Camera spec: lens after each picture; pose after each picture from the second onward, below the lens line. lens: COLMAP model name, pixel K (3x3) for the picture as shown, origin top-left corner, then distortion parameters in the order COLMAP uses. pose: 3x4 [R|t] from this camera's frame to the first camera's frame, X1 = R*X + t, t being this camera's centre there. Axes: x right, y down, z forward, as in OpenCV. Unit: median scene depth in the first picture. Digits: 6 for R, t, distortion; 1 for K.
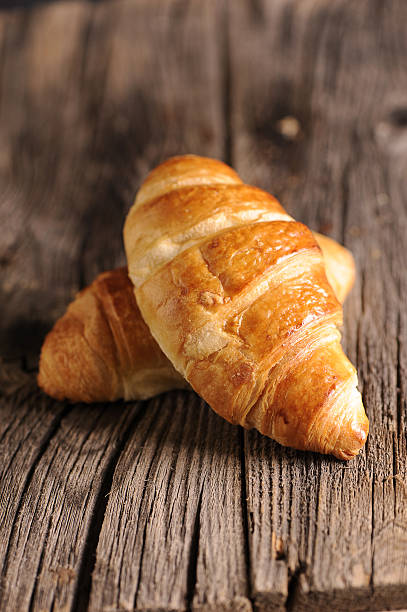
lens RADIAL K [[2167.7, 0, 203.5], [0, 2167.7, 306.0], [0, 0, 1]] dist [-0.051259, -0.666694]
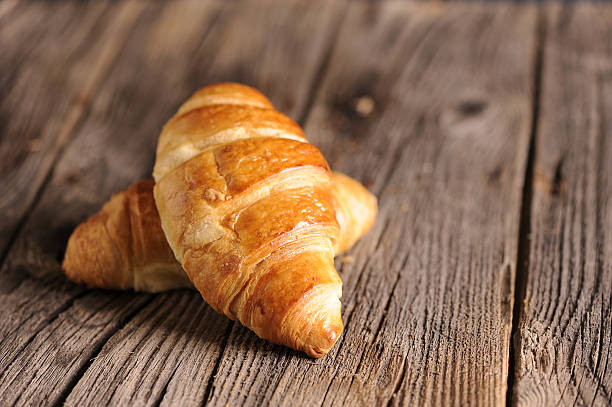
lens RADIAL K [[2167.7, 0, 306.0], [0, 2167.7, 203.5], [0, 0, 1]] dist [-0.051259, -0.666694]
pose [[0.984198, 0.121672, -0.128649, 0.186700], [-0.139864, 0.979732, -0.143402, 0.148262], [0.108593, 0.159129, 0.981267, -0.061692]]
